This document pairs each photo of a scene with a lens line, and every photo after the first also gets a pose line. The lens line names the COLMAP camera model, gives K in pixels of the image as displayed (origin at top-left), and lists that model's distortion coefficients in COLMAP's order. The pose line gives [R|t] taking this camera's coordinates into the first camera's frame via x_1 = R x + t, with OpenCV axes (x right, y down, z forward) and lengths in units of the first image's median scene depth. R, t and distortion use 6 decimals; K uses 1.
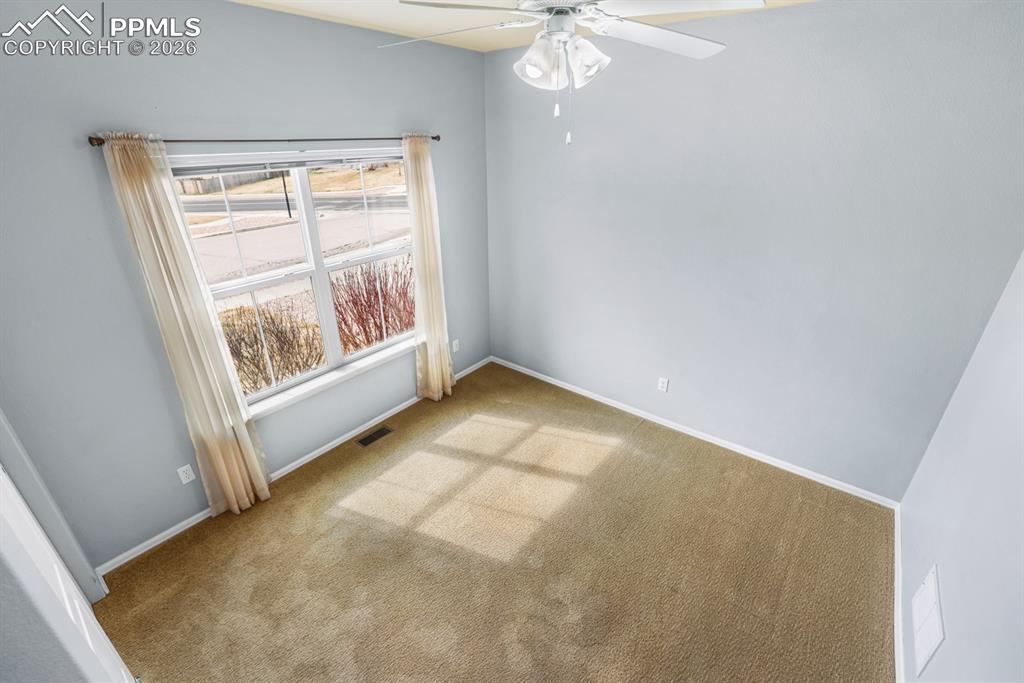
lens RADIAL K [[448.2, 0, 513.2], [0, 448.2, 342.0], [0, 0, 1]] dist [-0.039279, 0.012712]
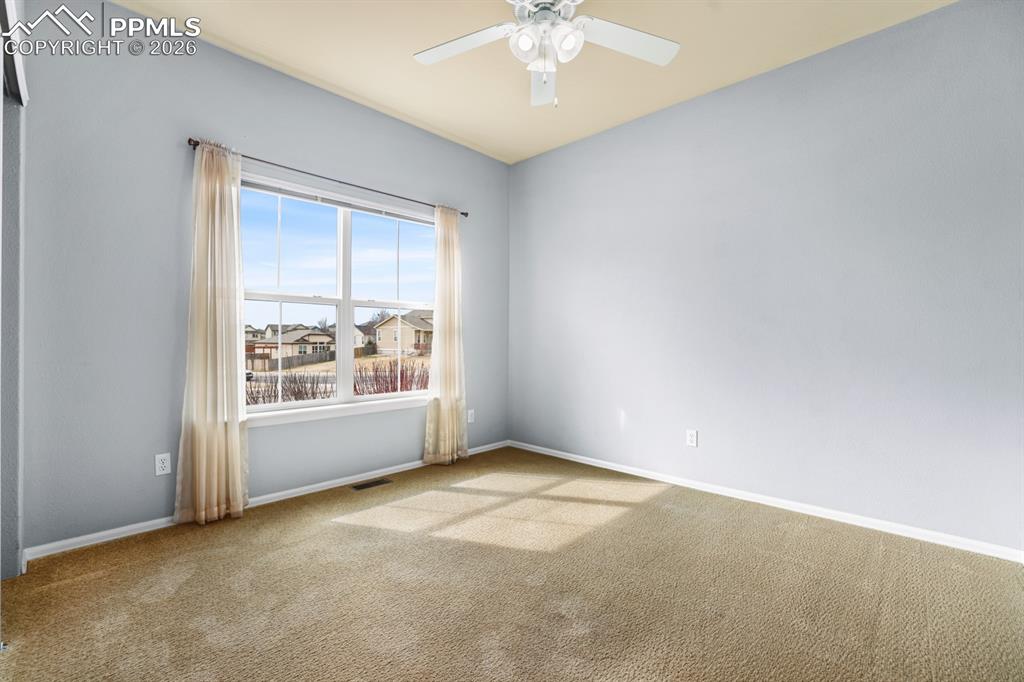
lens RADIAL K [[448.2, 0, 510.7], [0, 448.2, 338.4], [0, 0, 1]] dist [-0.039279, 0.012712]
pose [[0.995659, 0.005021, -0.092942, 0.075004], [-0.043360, 0.908596, -0.415420, 0.408759], [0.082361, 0.417646, 0.904869, 0.104683]]
